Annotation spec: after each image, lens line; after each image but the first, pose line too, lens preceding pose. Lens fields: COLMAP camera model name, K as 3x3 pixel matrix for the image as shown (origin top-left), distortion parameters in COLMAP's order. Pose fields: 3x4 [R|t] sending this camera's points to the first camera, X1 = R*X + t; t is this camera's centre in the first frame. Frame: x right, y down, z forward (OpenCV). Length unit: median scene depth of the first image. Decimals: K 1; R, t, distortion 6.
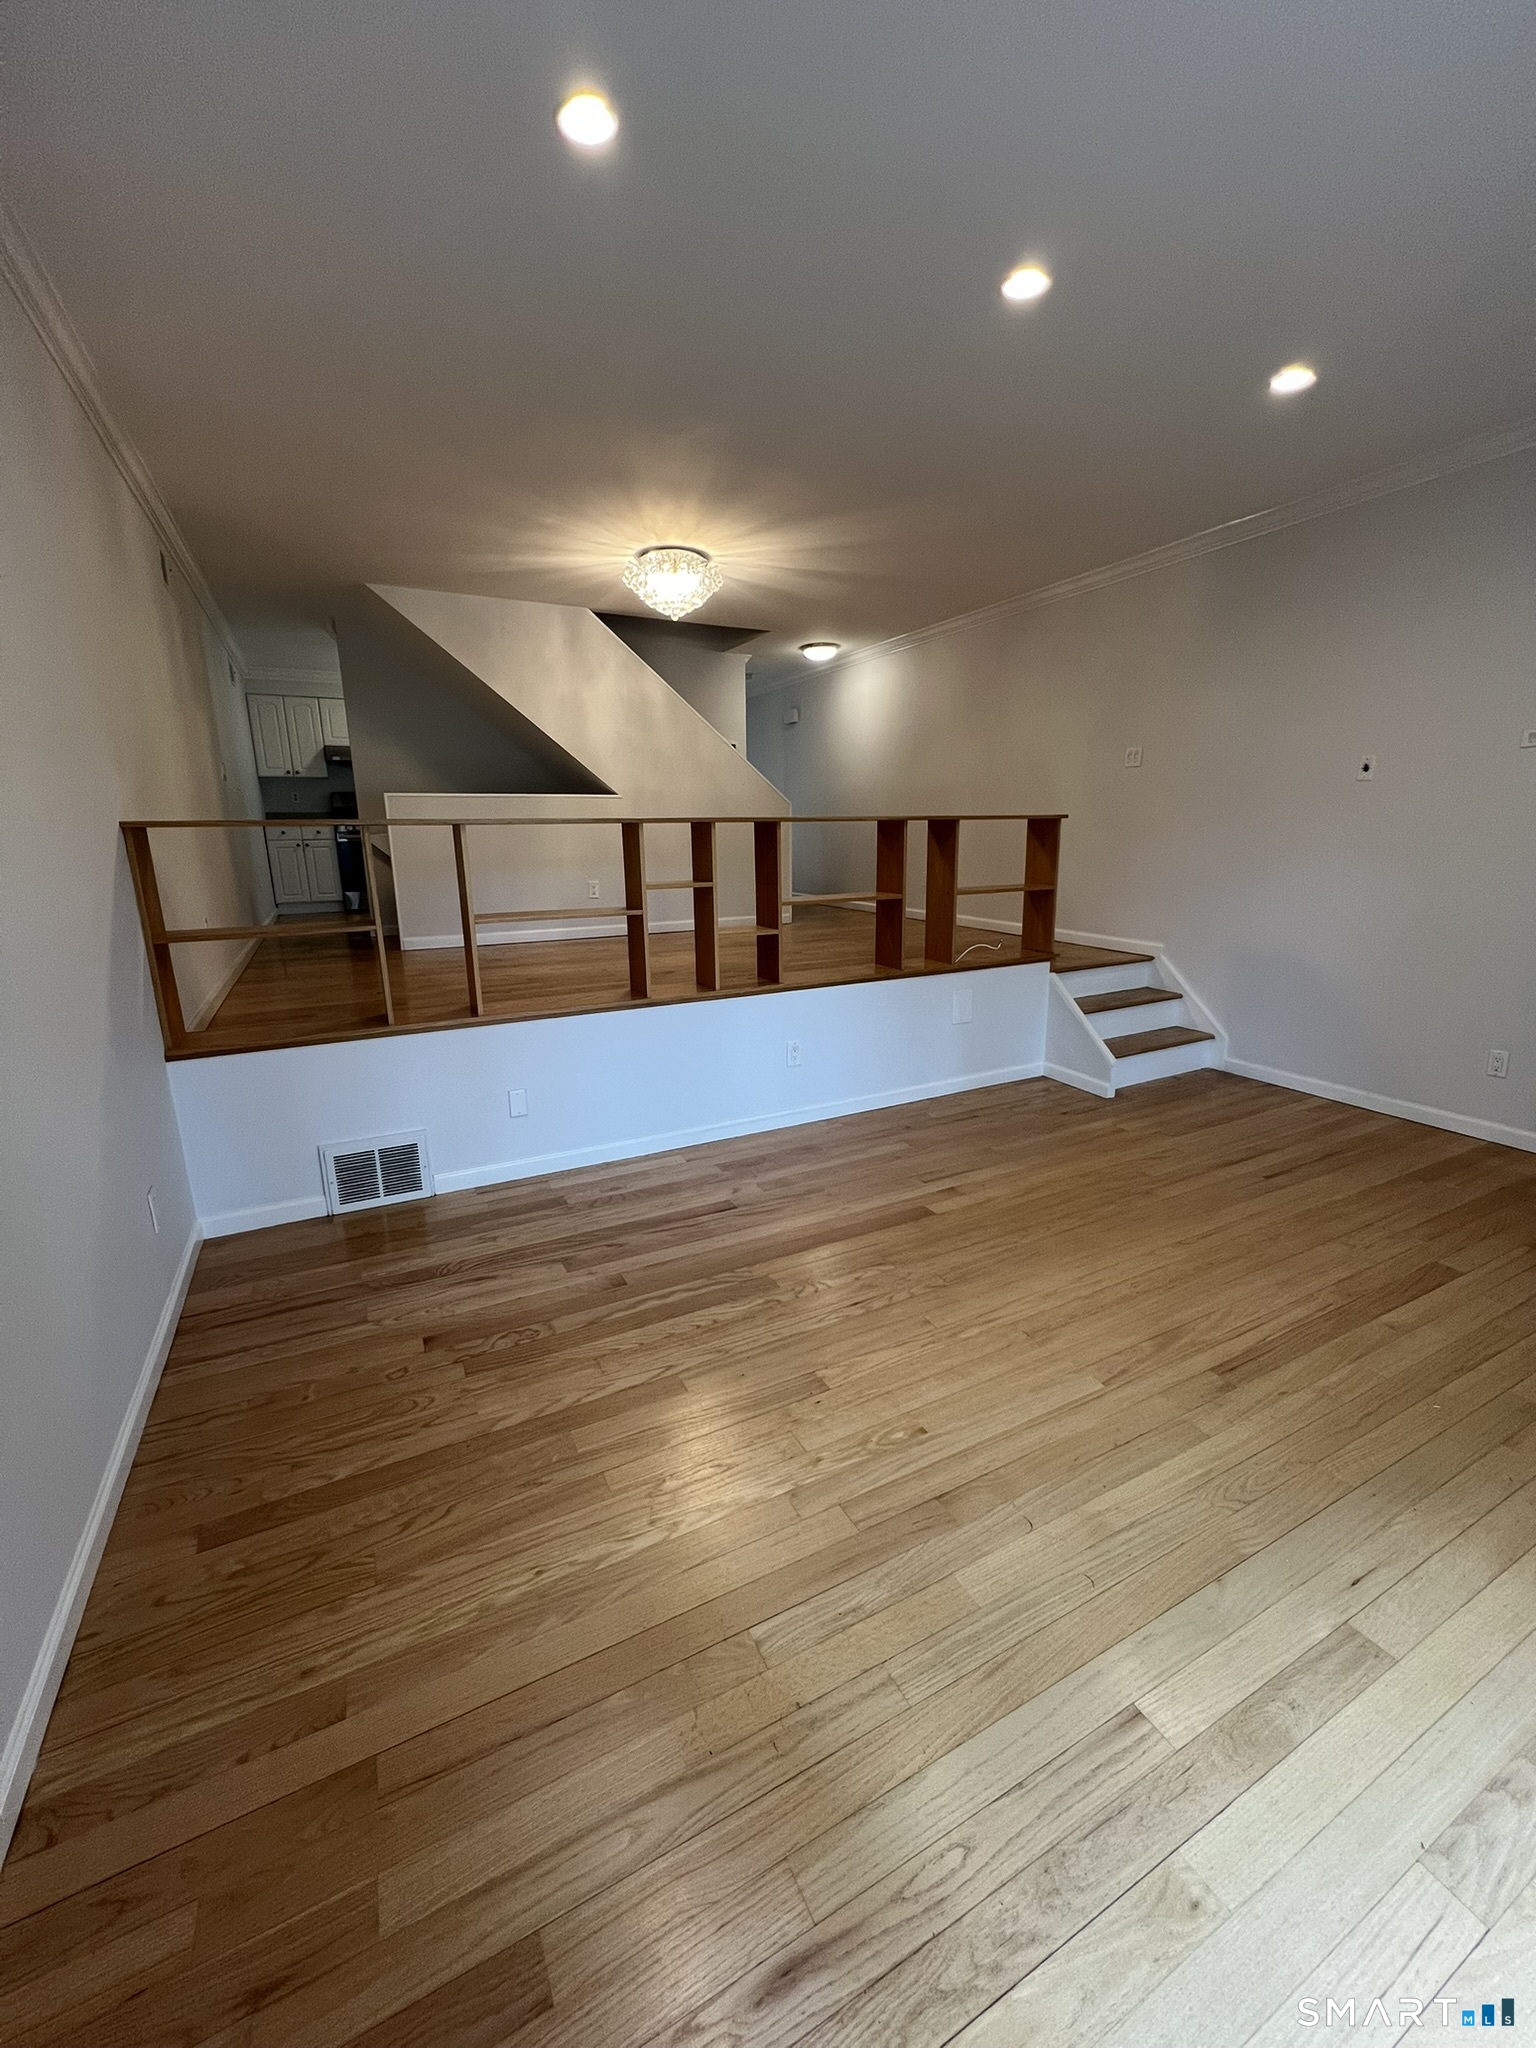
lens RADIAL K [[815.2, 0, 761.5], [0, 815.2, 1022.6], [0, 0, 1]] dist [-0.000024, 0.000457]
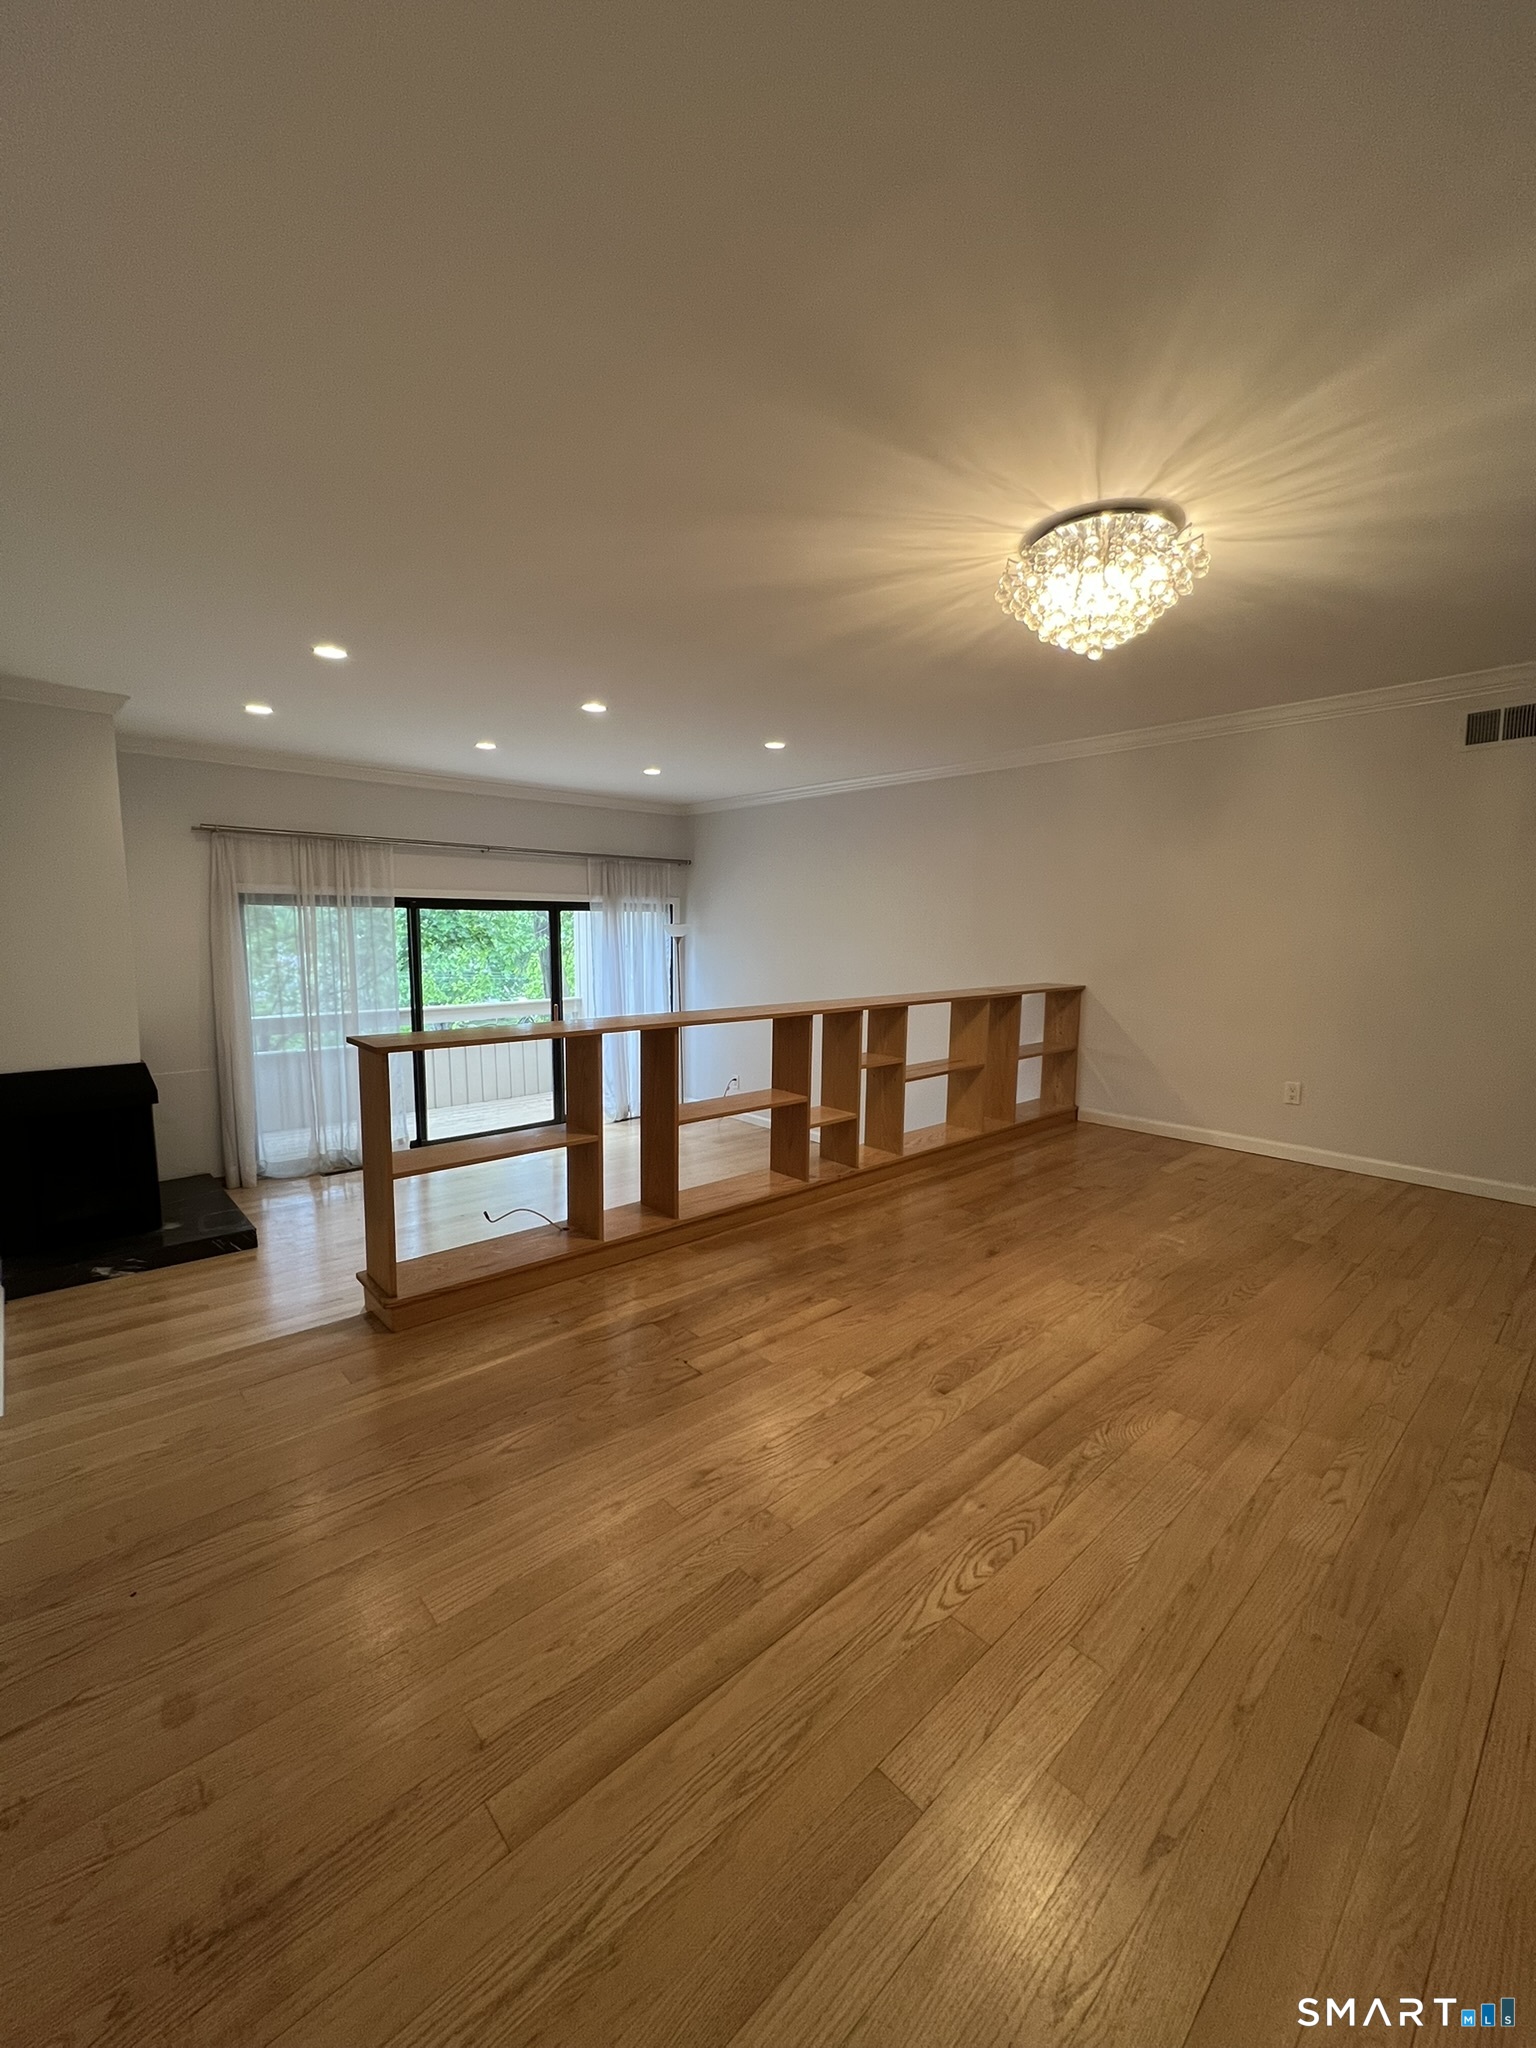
lens RADIAL K [[824.0, 0, 761.2], [0, 824.0, 1026.9], [0, 0, 1]] dist [0.001081, 0.000061]
pose [[-0.964669, 0.036412, -0.260938, 0.296780], [-0.058388, 0.936231, 0.346501, -0.569034], [0.256915, 0.349494, -0.901027, 1.893782]]
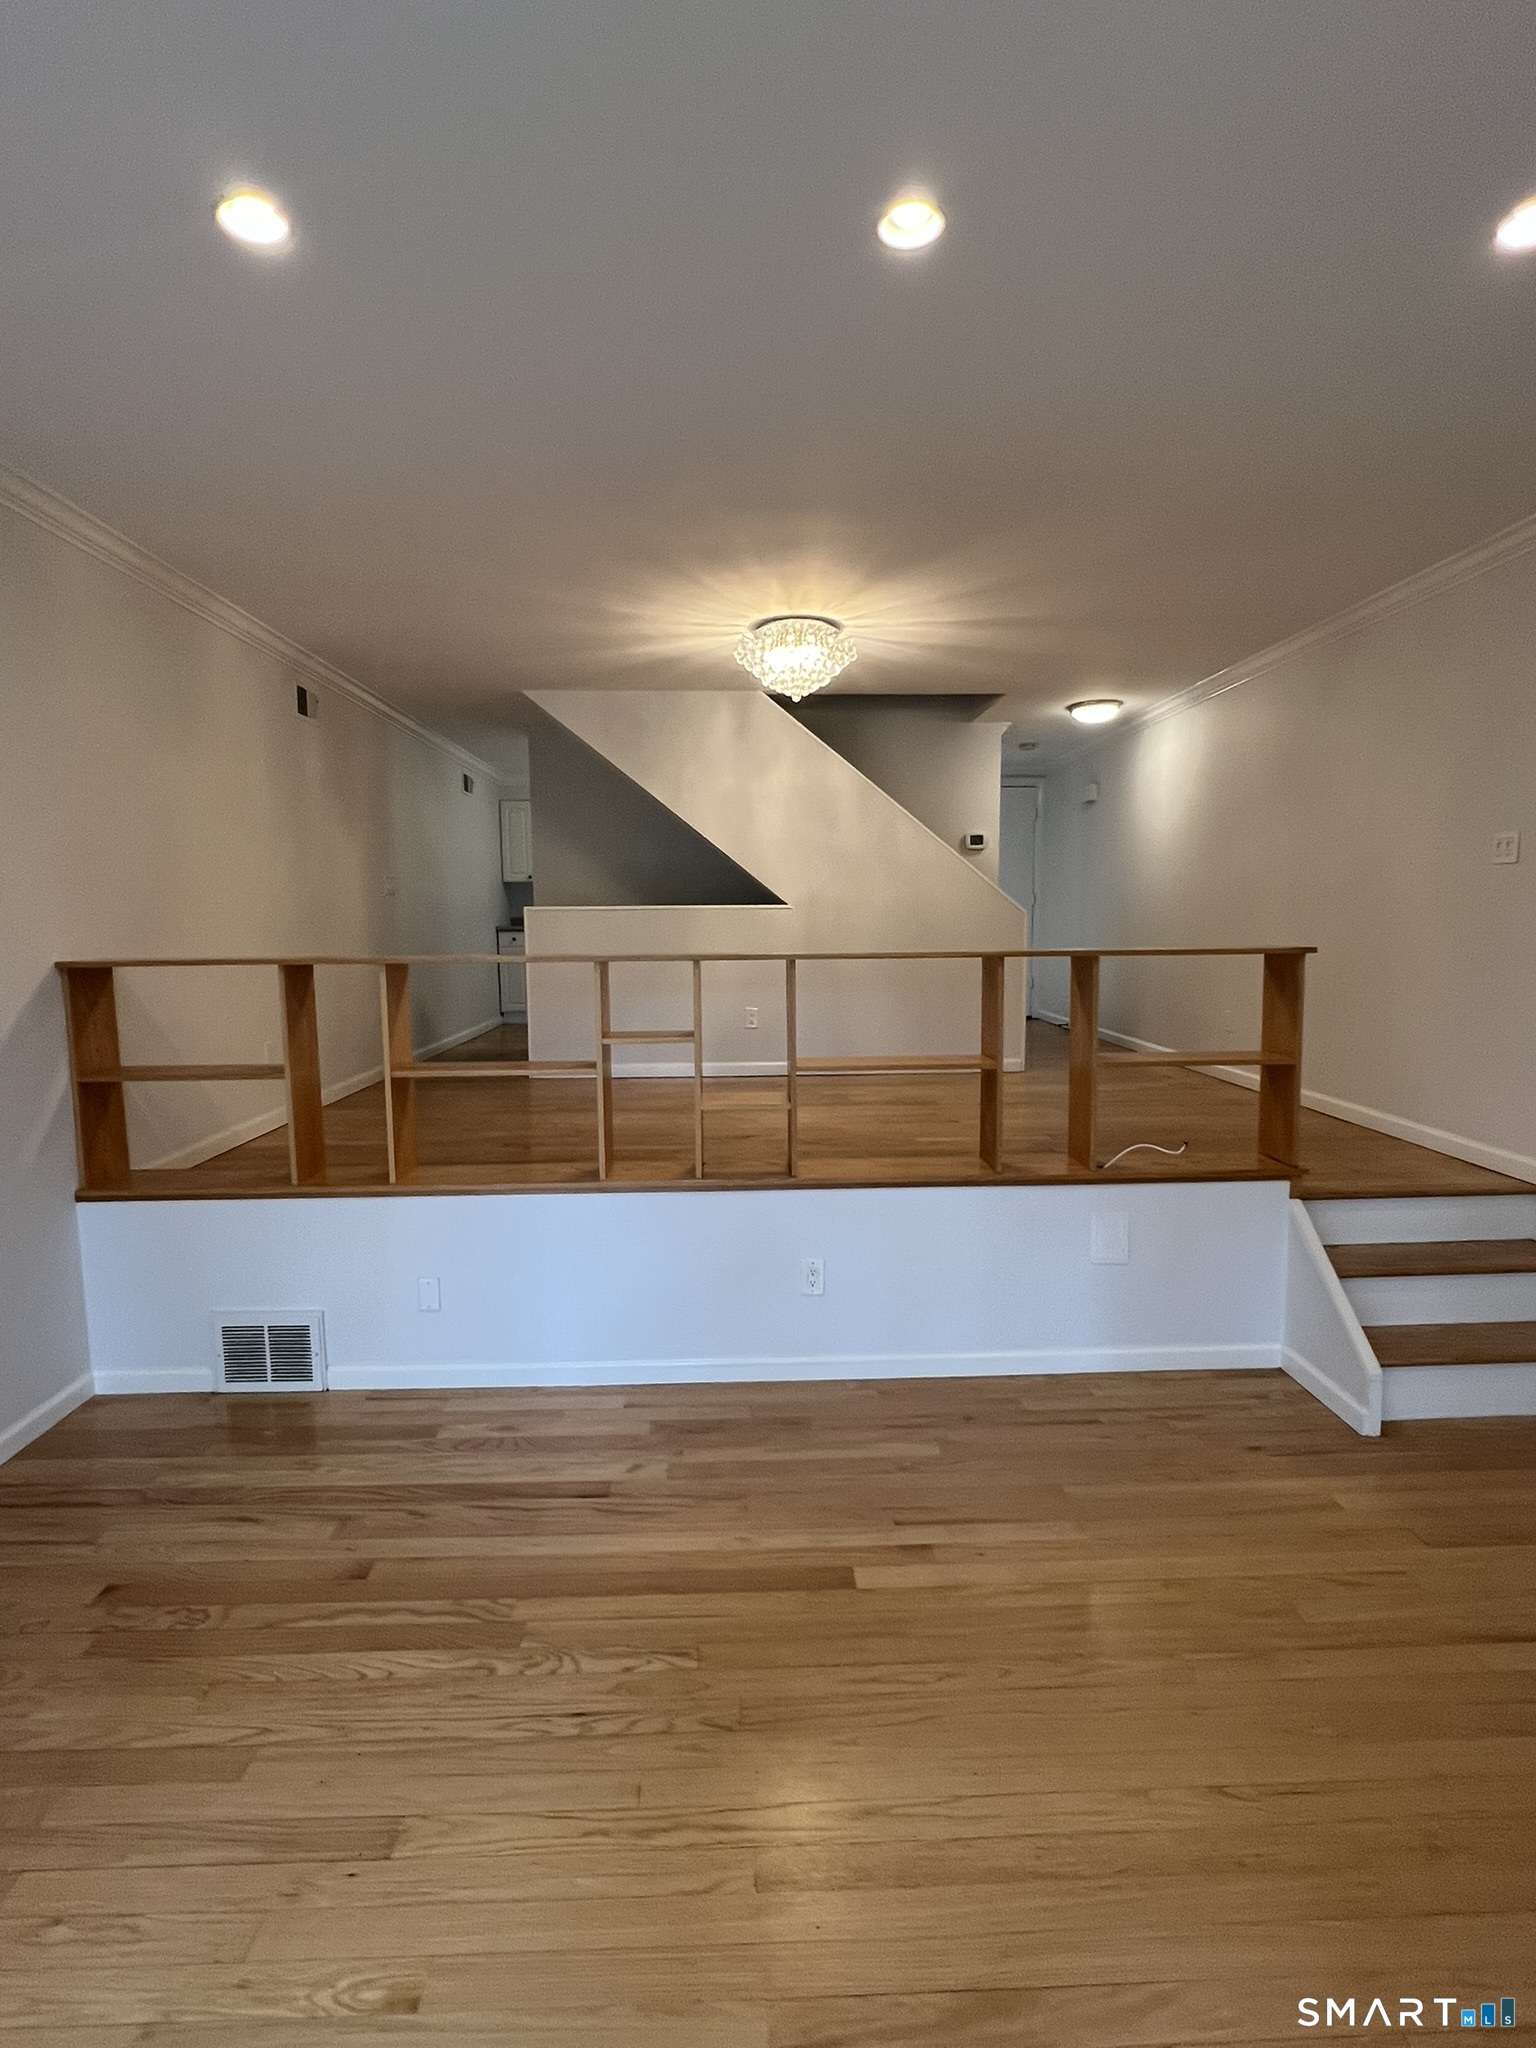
lens RADIAL K [[995.1, 0, 763.3], [0, 995.1, 1027.9], [0, 0, 1]] dist [-0.002887, 0.000409]
pose [[0.904188, 0.048810, -0.424337, 0.380638], [-0.100551, 0.989854, -0.100397, -0.091290], [0.415131, 0.133445, 0.899922, 0.184959]]
